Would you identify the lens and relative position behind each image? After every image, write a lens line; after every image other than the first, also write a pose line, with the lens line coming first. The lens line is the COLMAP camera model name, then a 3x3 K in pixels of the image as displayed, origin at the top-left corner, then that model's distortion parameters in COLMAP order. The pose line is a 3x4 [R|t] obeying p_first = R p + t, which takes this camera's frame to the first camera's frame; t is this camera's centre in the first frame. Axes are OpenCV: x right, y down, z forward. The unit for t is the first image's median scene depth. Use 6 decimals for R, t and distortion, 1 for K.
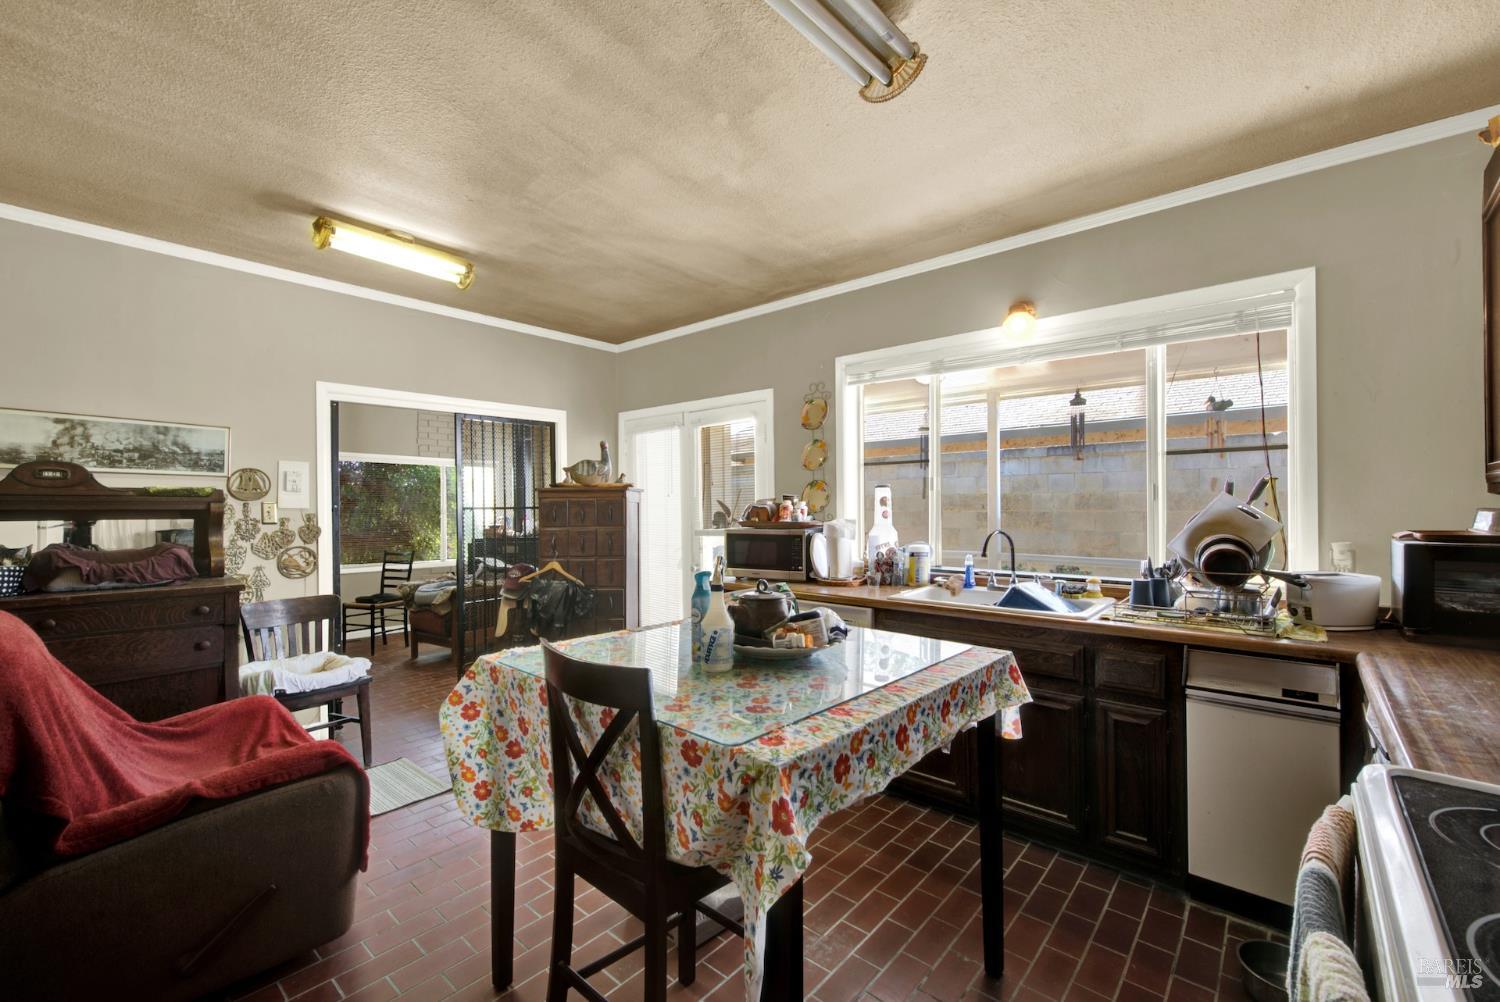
lens RADIAL K [[631.4, 0, 750.8], [0, 631.4, 509.0], [0, 0, 1]] dist [-0.001308, -0.000223]
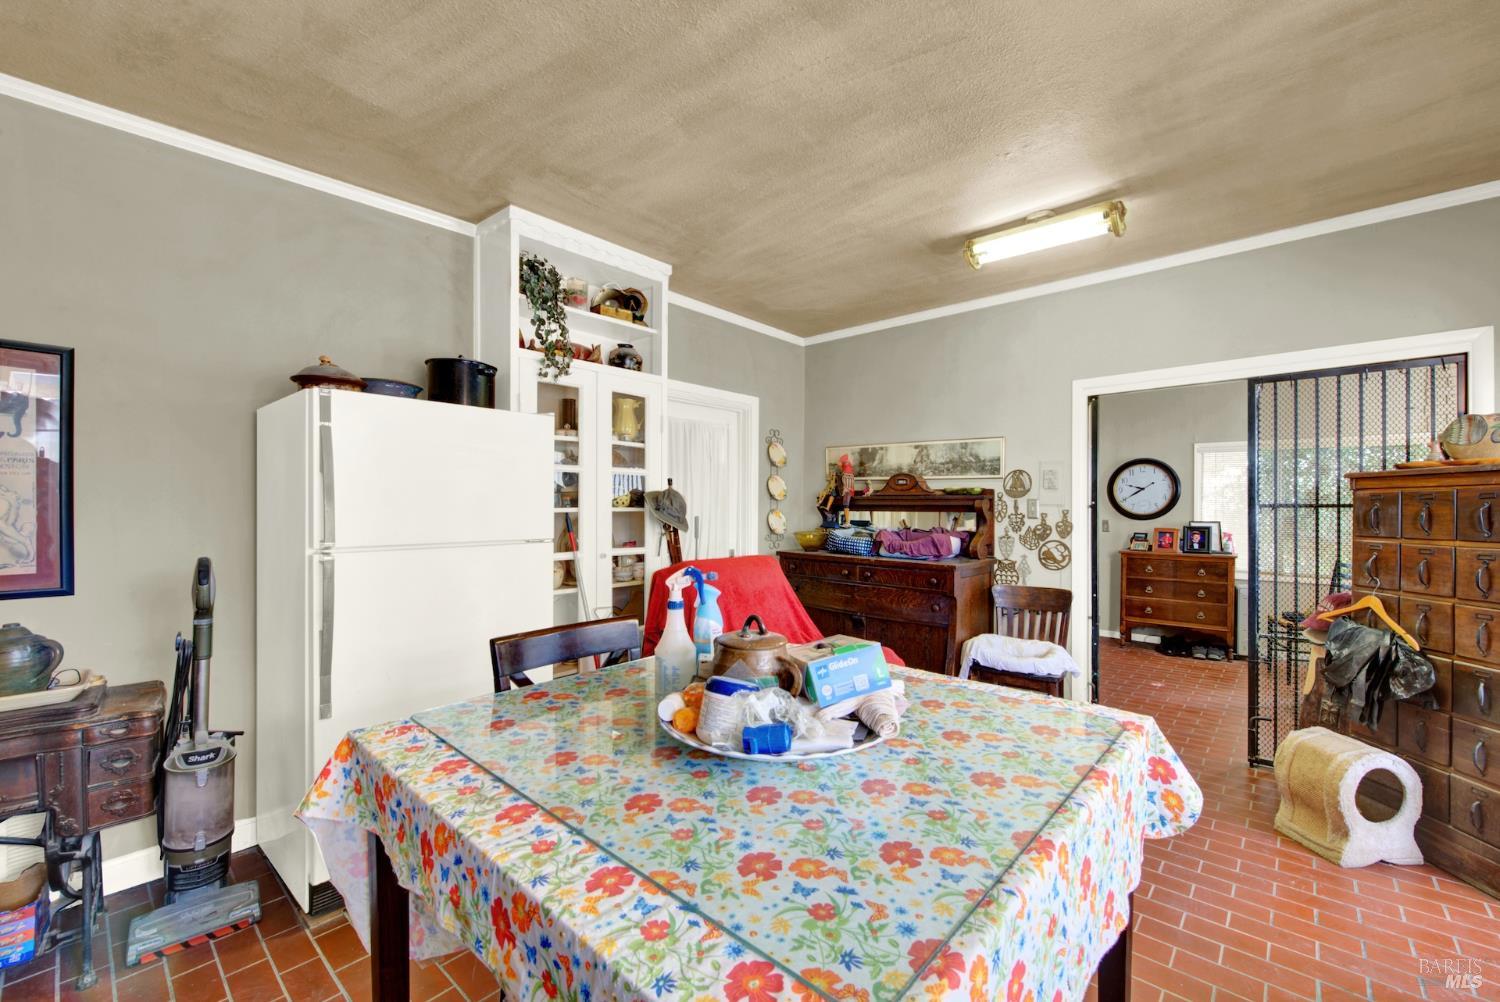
lens RADIAL K [[591.9, 0, 755.3], [0, 591.9, 499.2], [0, 0, 1]] dist [-0.003047, -0.000319]
pose [[0.011504, -0.000945, -0.999933, 0.303164], [0.004898, 0.999988, -0.000889, -0.012563], [0.999922, -0.004887, 0.011509, 0.533648]]
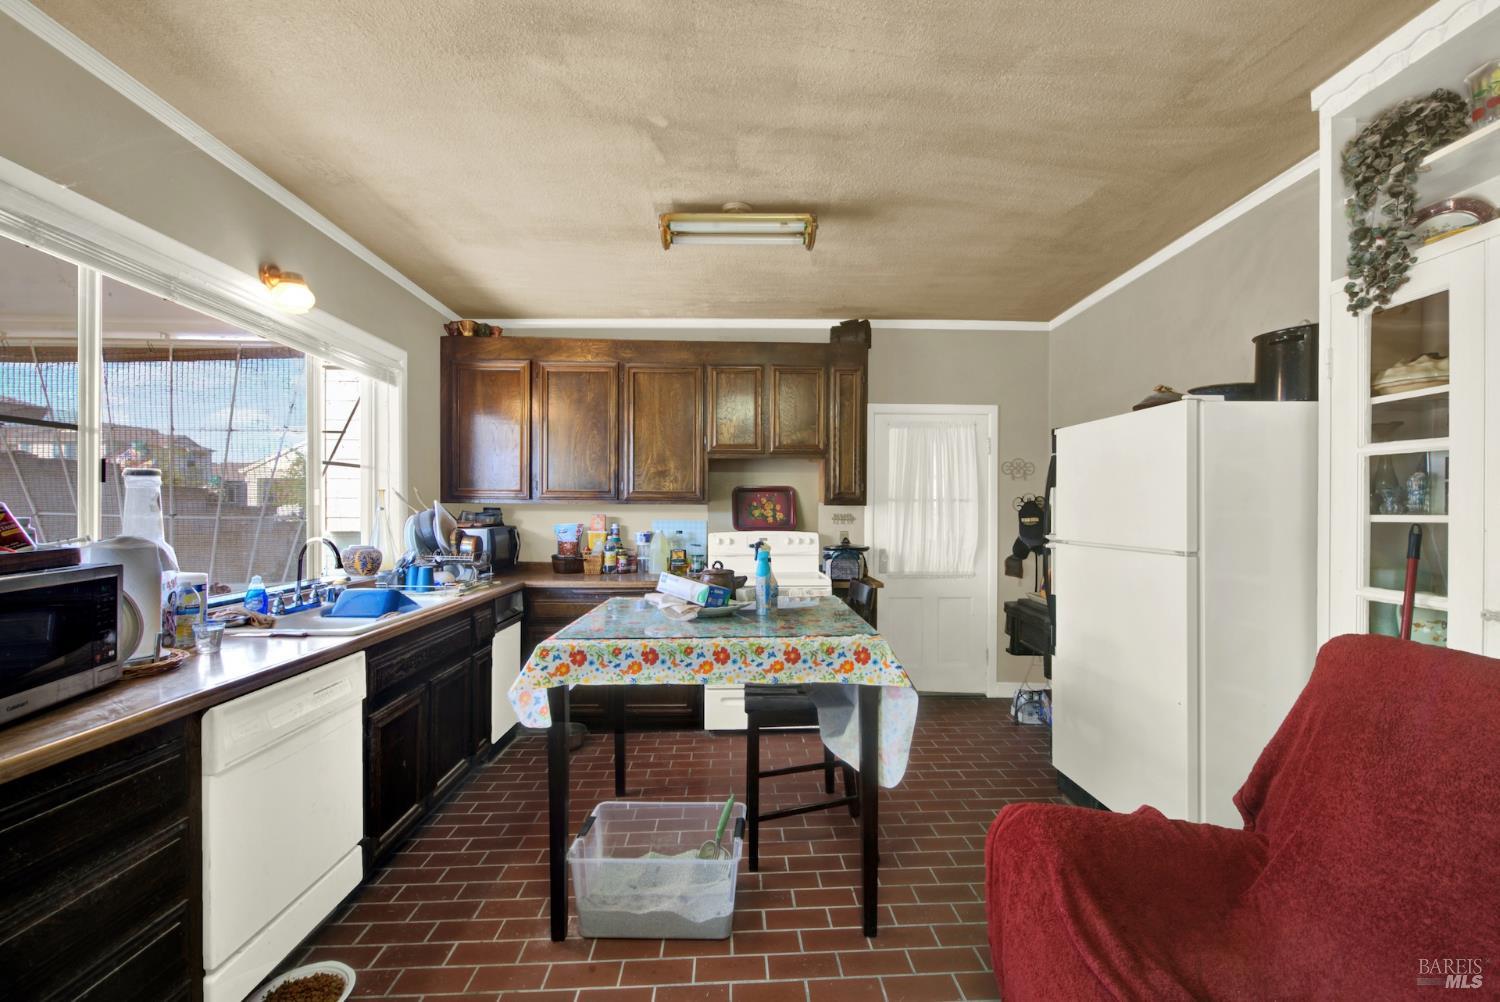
lens RADIAL K [[631.4, 0, 750.8], [0, 631.4, 509.0], [0, 0, 1]] dist [-0.001308, -0.000223]
pose [[-0.689210, -0.006358, 0.724534, -0.561197], [-0.009460, 0.999955, -0.000223, -0.006345], [-0.724500, -0.007008, -0.689239, 1.017251]]
